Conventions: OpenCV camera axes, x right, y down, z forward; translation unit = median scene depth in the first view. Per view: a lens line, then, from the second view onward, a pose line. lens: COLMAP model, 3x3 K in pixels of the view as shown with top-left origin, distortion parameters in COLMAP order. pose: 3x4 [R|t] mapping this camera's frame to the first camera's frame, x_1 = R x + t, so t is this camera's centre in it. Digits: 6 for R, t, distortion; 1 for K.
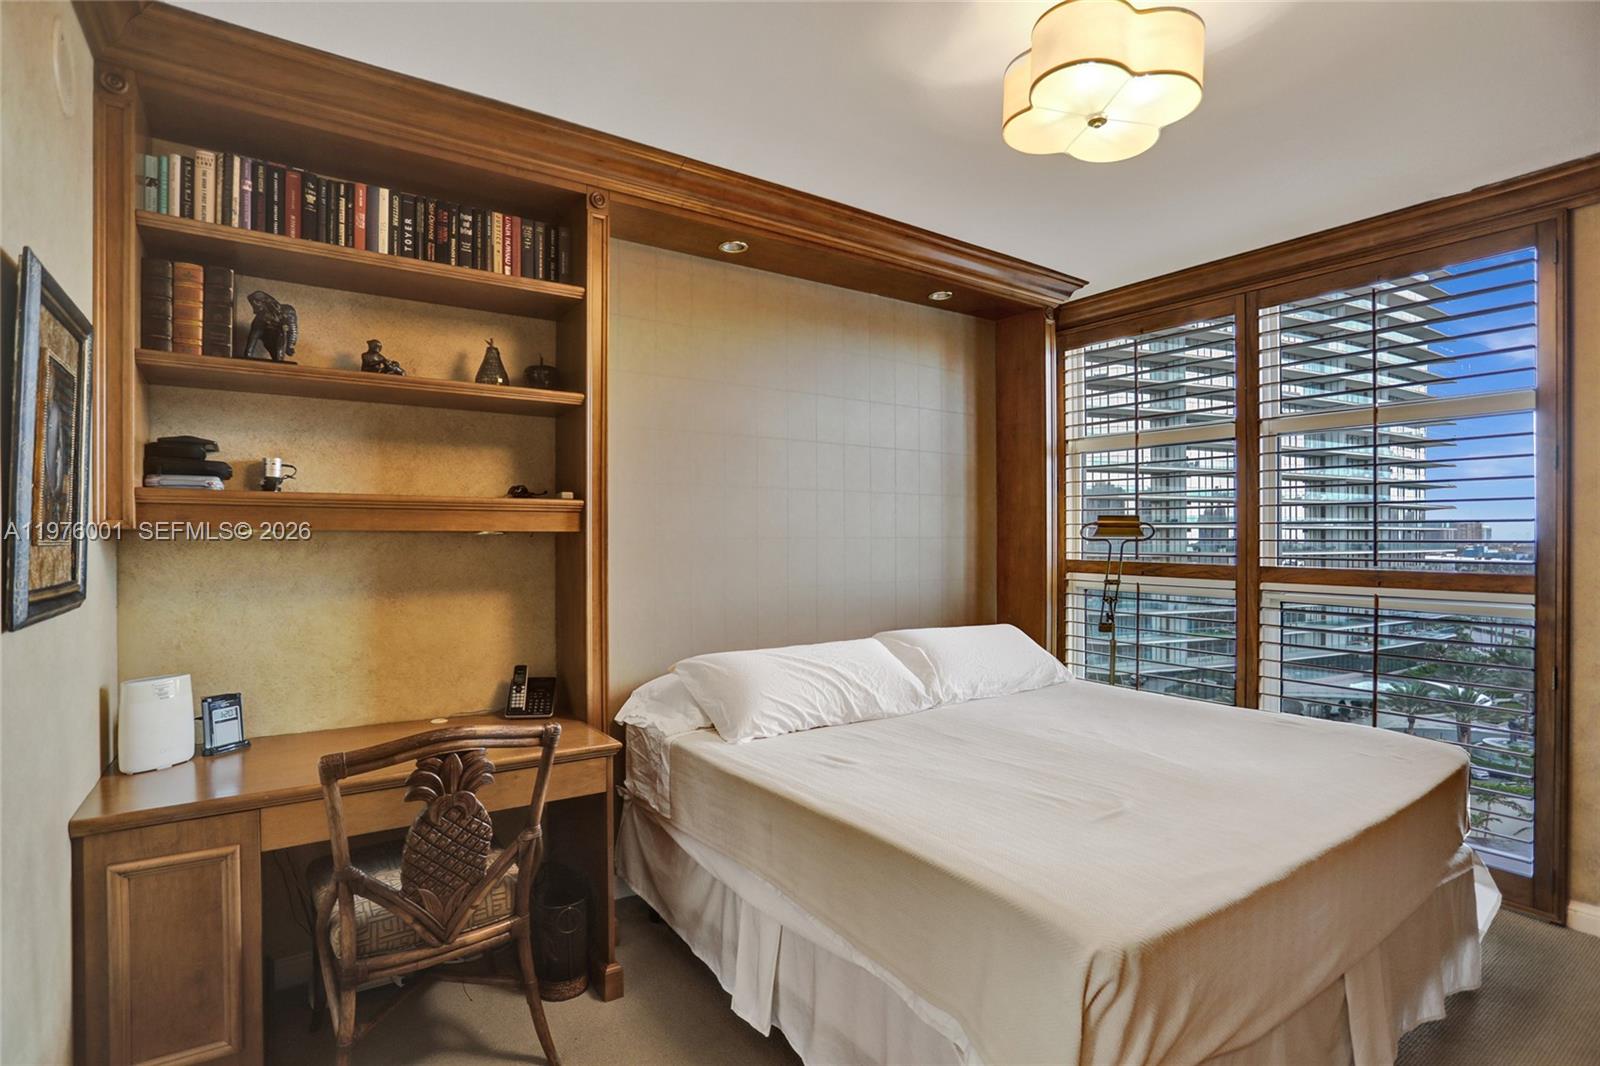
lens RADIAL K [[793.8, 0, 792.7], [0, 793.8, 536.2], [0, 0, 1]] dist [-0.068654, 0.037717]
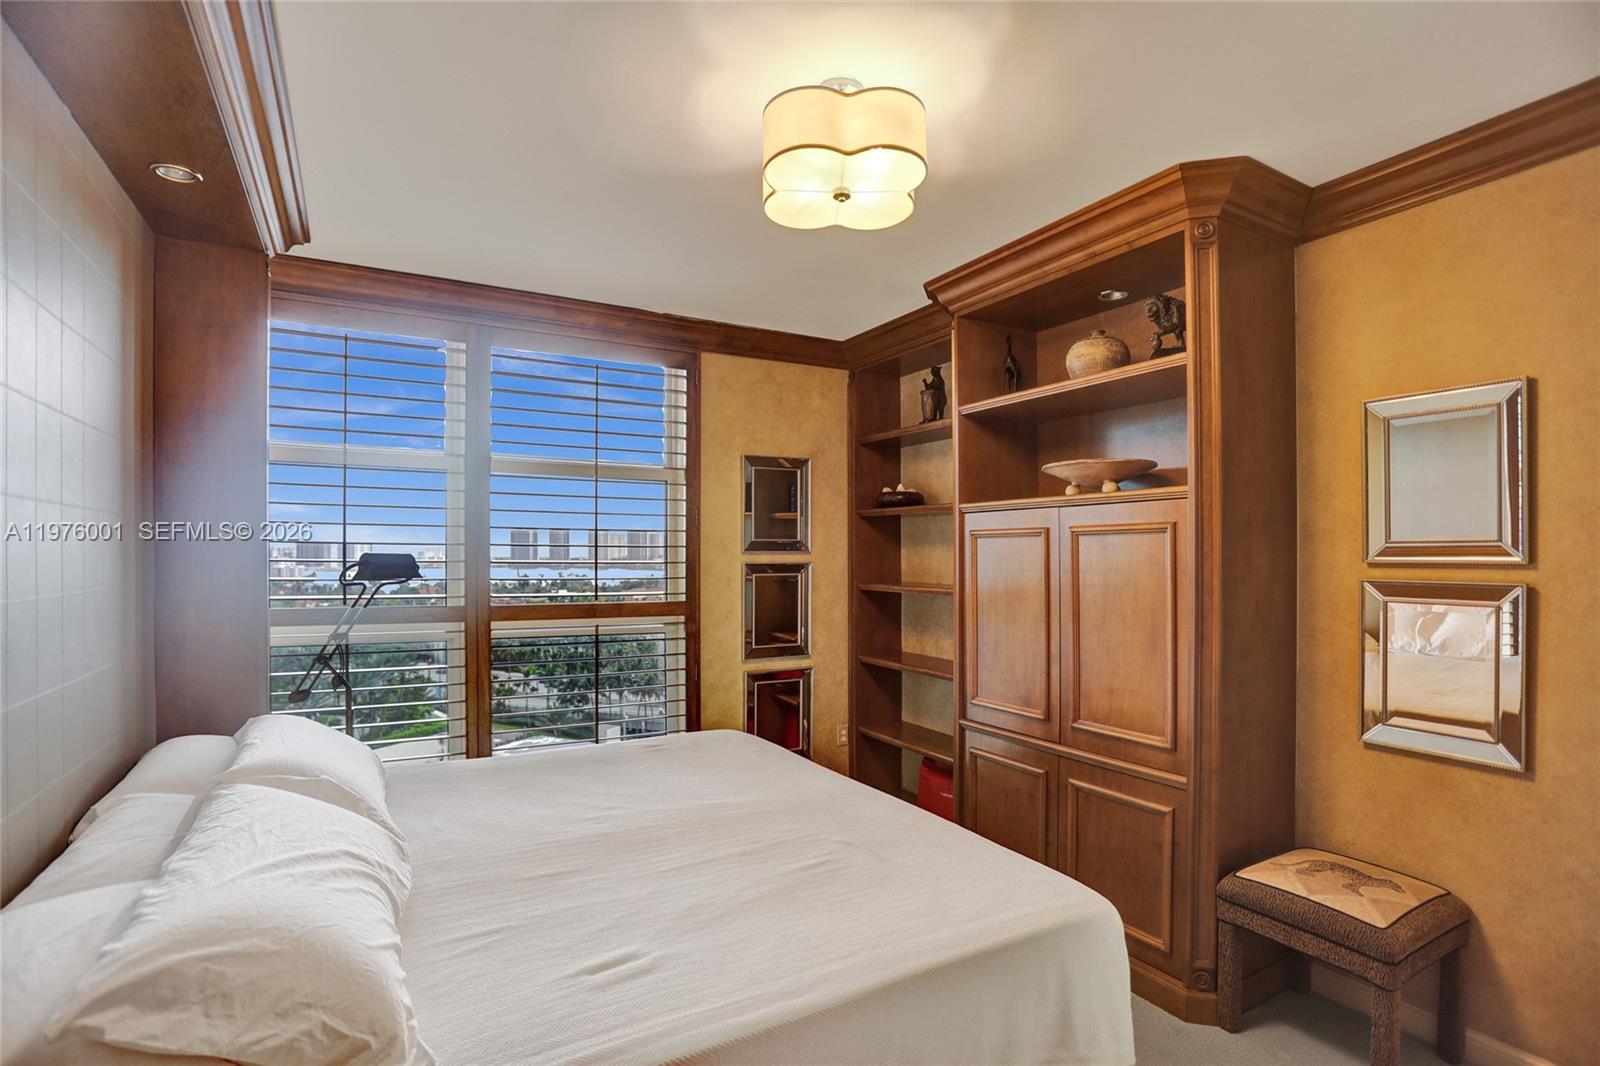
lens RADIAL K [[793.8, 0, 792.7], [0, 793.8, 536.2], [0, 0, 1]] dist [-0.068654, 0.037717]
pose [[0.084604, 0.024590, 0.996111, -0.484223], [-0.004558, 0.999695, -0.024292, -0.034916], [-0.996404, -0.002485, 0.084691, 0.711465]]
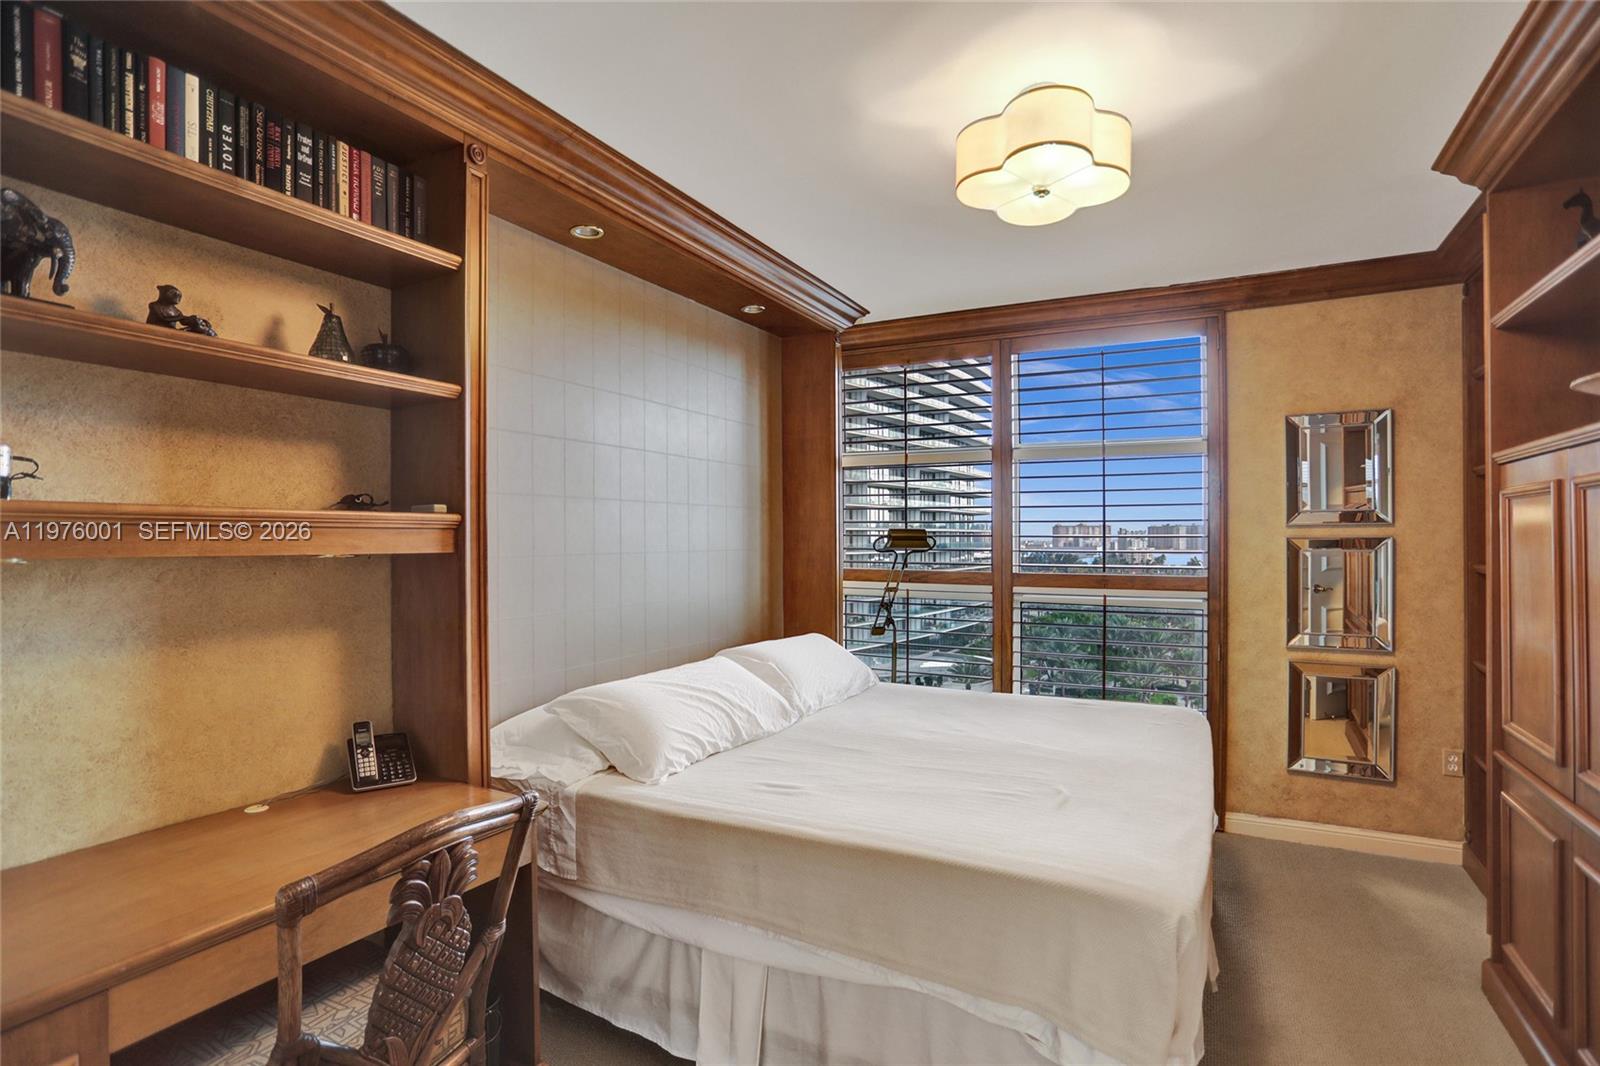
lens RADIAL K [[804.6, 0, 791.6], [0, 804.6, 534.8], [0, 0, 1]] dist [-0.064912, 0.034699]
pose [[0.888288, 0.000485, 0.459287, -0.338501], [0.000595, 0.999997, -0.002207, -0.022073], [-0.459287, 0.002234, 0.888285, 0.101915]]
